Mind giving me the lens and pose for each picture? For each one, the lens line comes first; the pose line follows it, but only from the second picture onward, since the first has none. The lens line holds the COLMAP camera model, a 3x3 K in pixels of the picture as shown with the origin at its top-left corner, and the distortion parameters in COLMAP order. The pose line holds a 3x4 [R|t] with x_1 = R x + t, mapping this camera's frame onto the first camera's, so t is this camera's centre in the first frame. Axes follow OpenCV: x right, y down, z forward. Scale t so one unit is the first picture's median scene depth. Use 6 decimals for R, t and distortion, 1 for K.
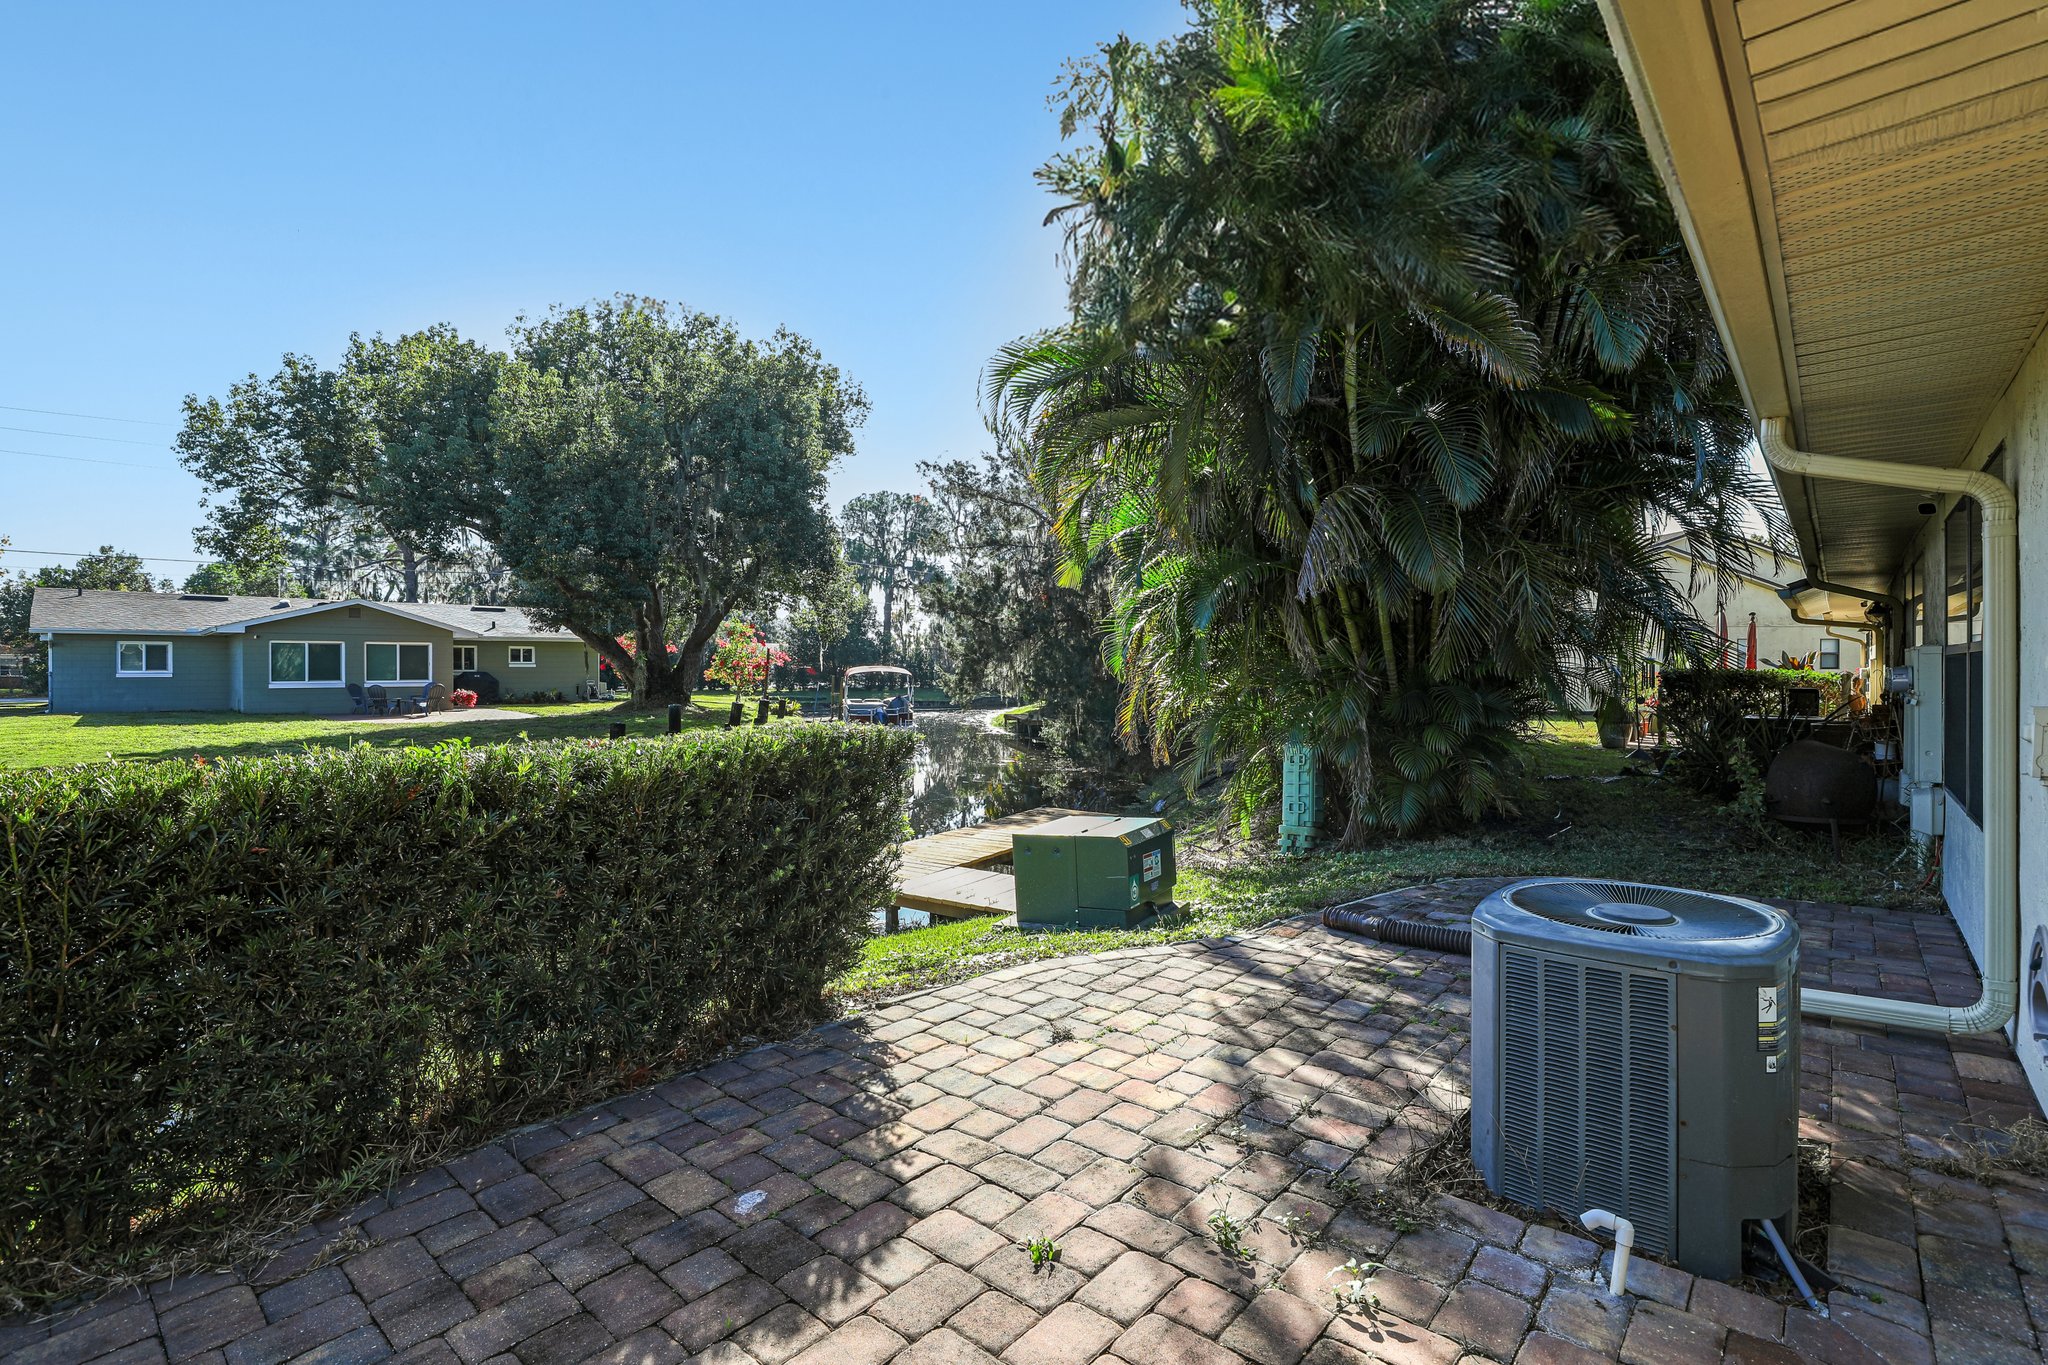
lens RADIAL K [[939.5, 0, 1022.2], [0, 939.5, 670.0], [0, 0, 1]] dist [-0.039734, 0.012892]
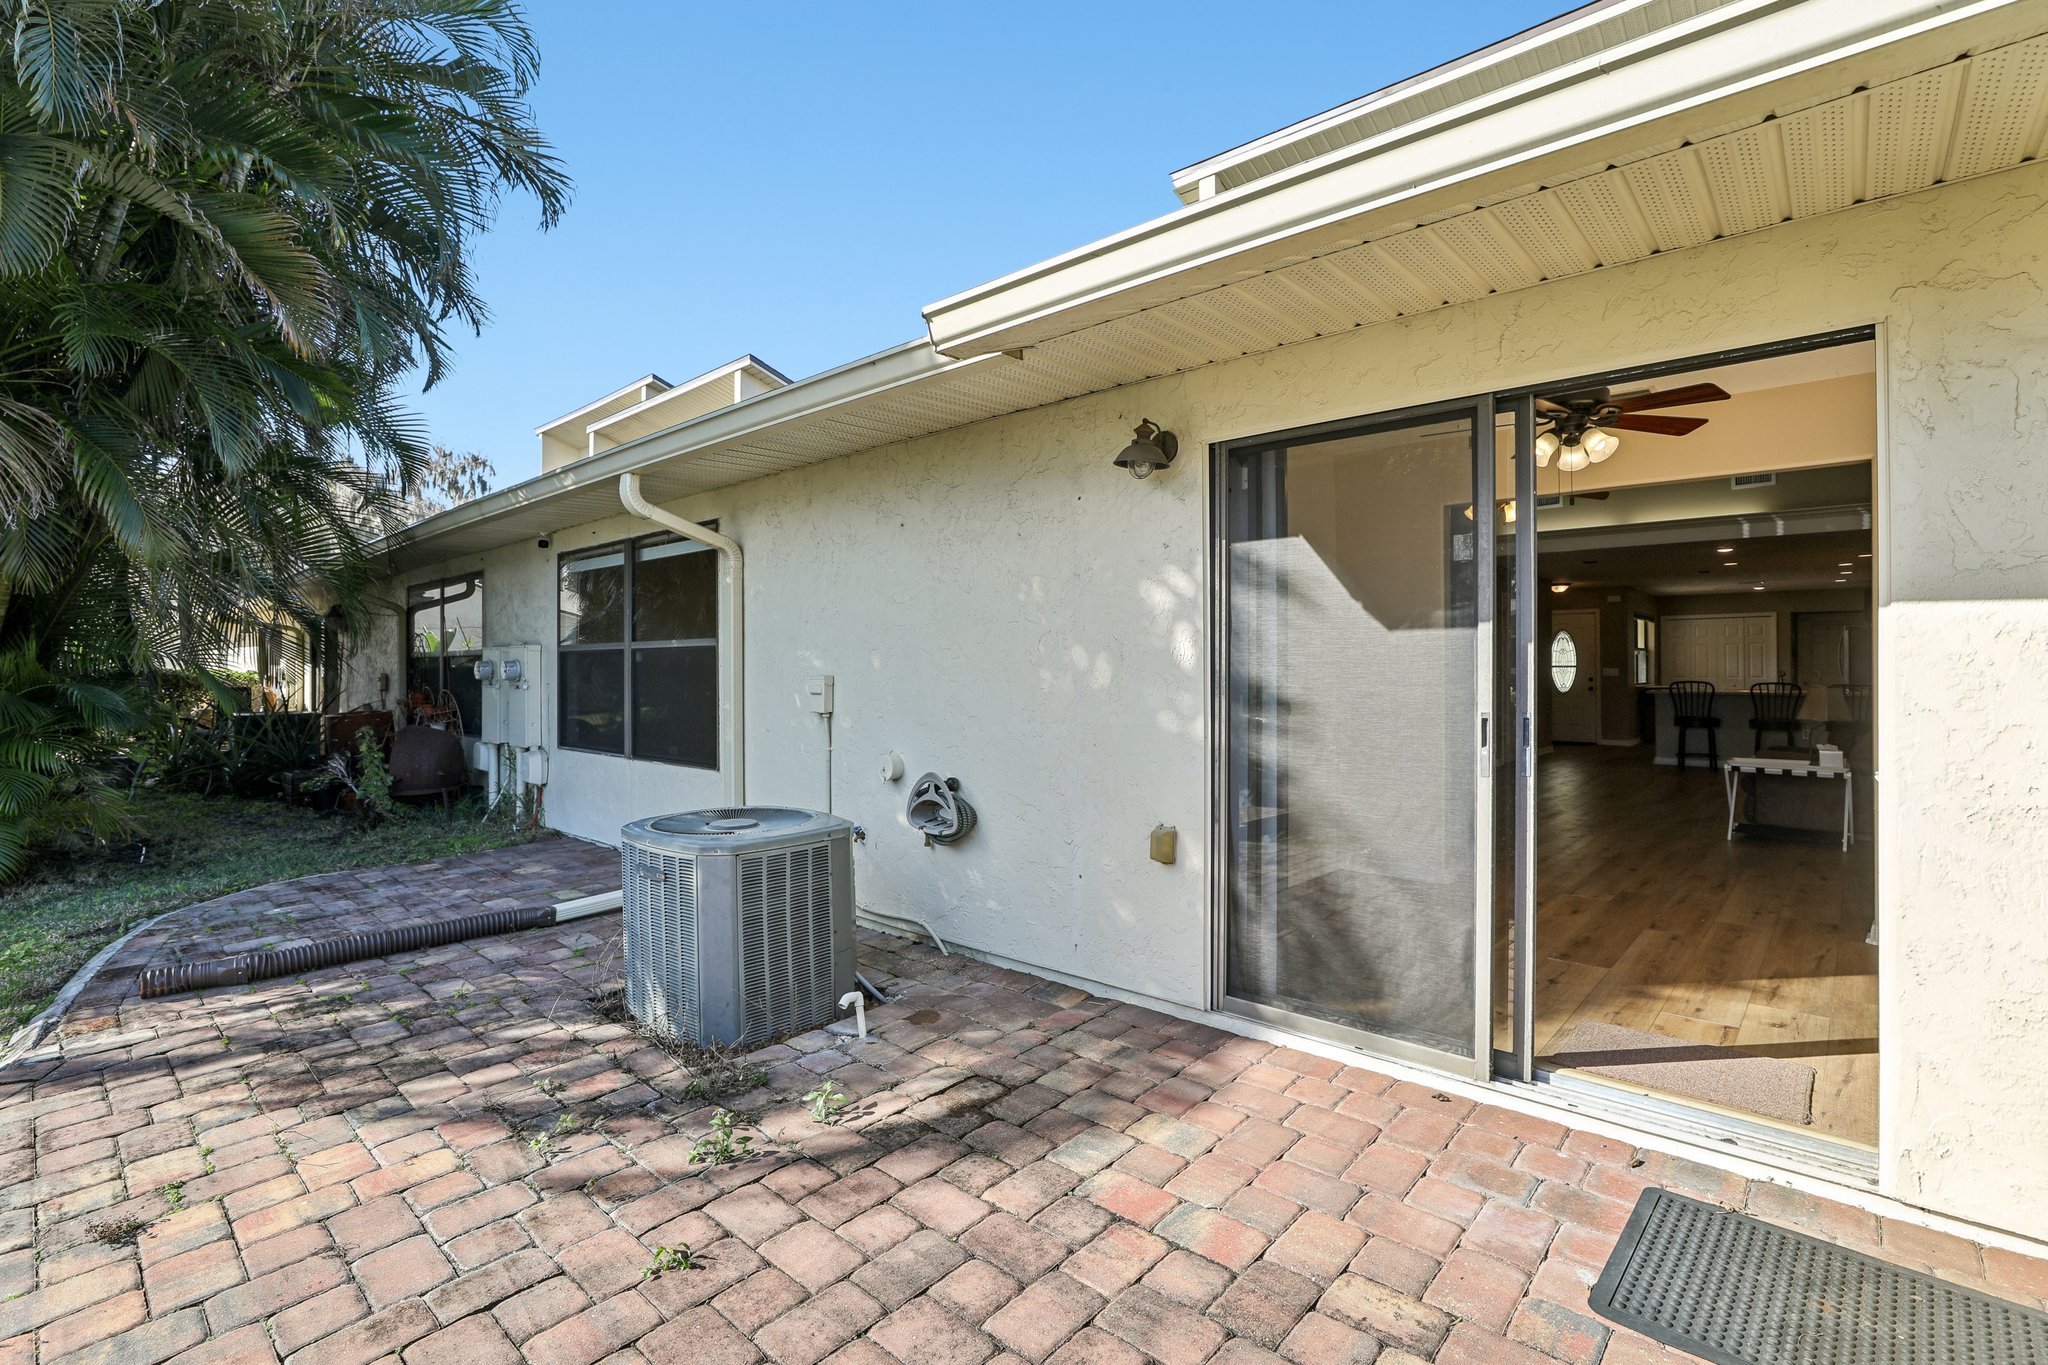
lens RADIAL K [[939.5, 0, 1022.2], [0, 939.5, 670.0], [0, 0, 1]] dist [-0.039734, 0.012892]
pose [[0.011061, 0.001240, 0.999938, -0.587524], [0.003478, 0.999993, -0.001278, 0.019597], [-0.999933, 0.003491, 0.011057, 0.408778]]
